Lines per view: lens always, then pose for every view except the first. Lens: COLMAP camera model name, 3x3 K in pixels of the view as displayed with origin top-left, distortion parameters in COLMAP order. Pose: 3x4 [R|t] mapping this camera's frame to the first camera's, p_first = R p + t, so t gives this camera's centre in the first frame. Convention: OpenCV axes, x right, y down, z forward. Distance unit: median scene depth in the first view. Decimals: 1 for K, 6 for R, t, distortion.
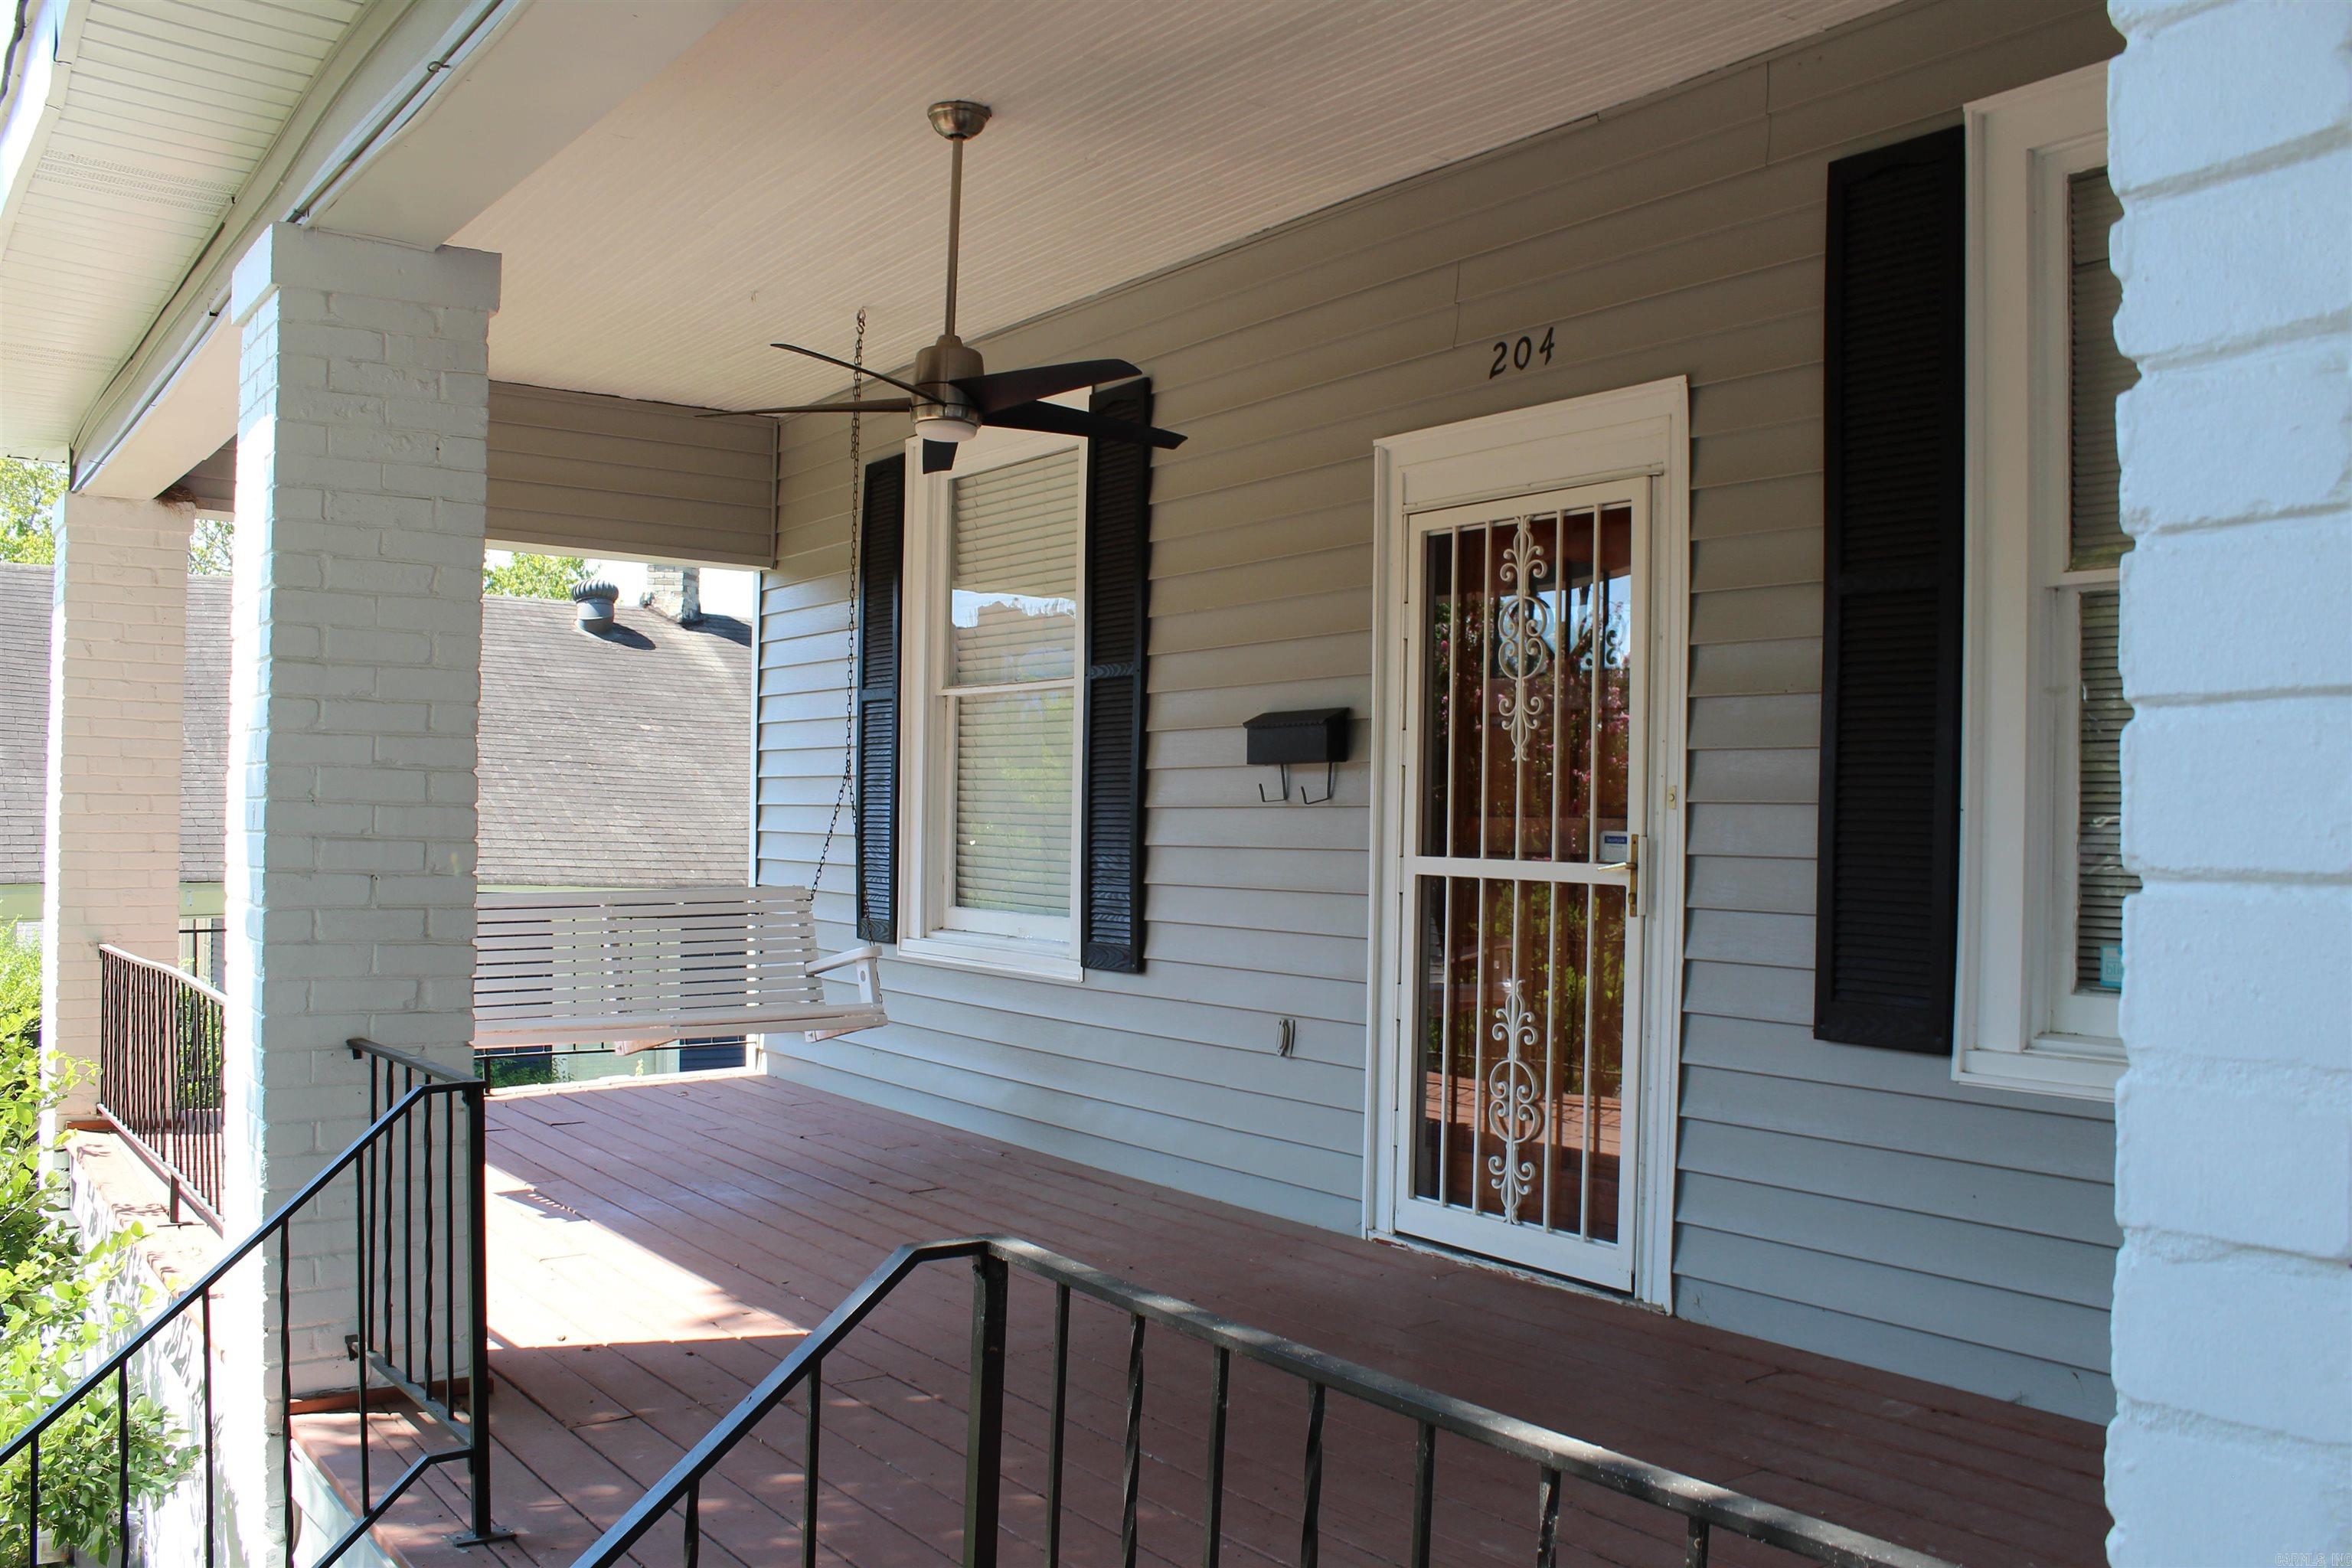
lens RADIAL K [[1959.4, 0, 1181.9], [0, 1959.4, 790.1], [0, 0, 1]] dist [-0.155815, 0.117982]
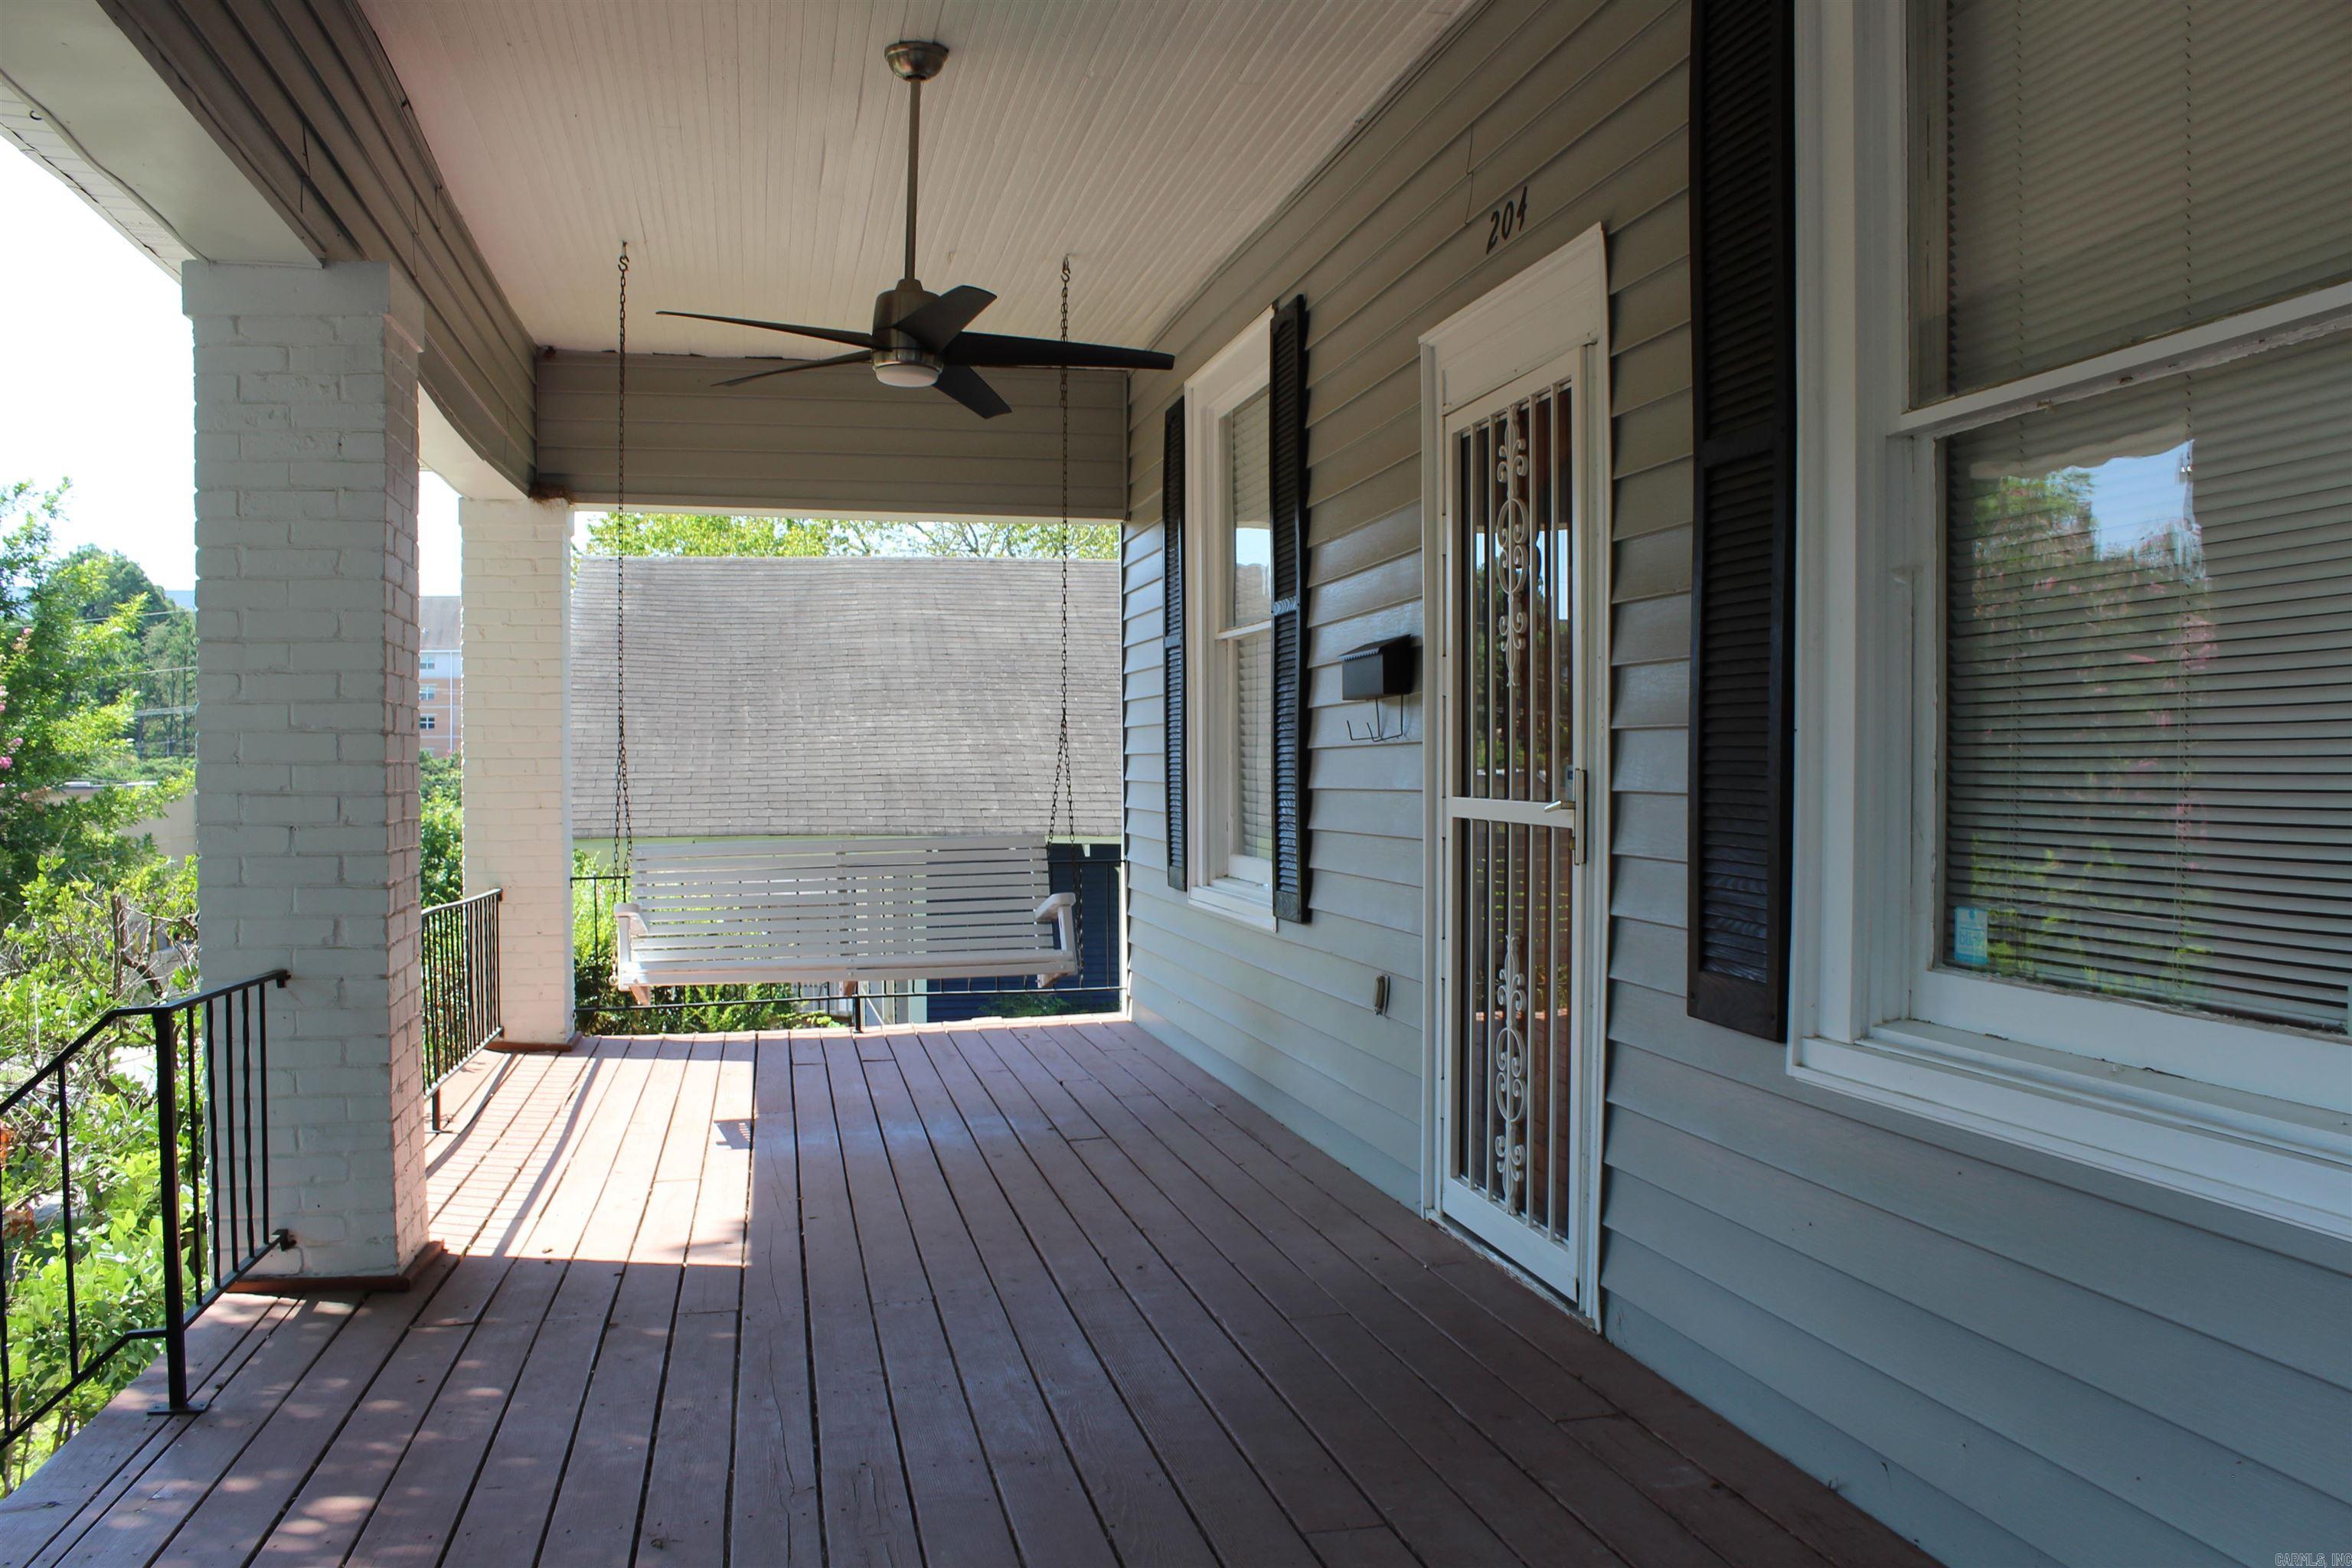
lens RADIAL K [[1959.4, 0, 1174.9], [0, 1959.4, 795.1], [0, 0, 1]] dist [-0.155815, 0.117982]
pose [[0.912201, -0.012885, -0.409541, 0.424036], [0.024874, 0.999403, 0.023961, 0.009704], [0.408988, -0.032044, 0.911977, 0.150263]]
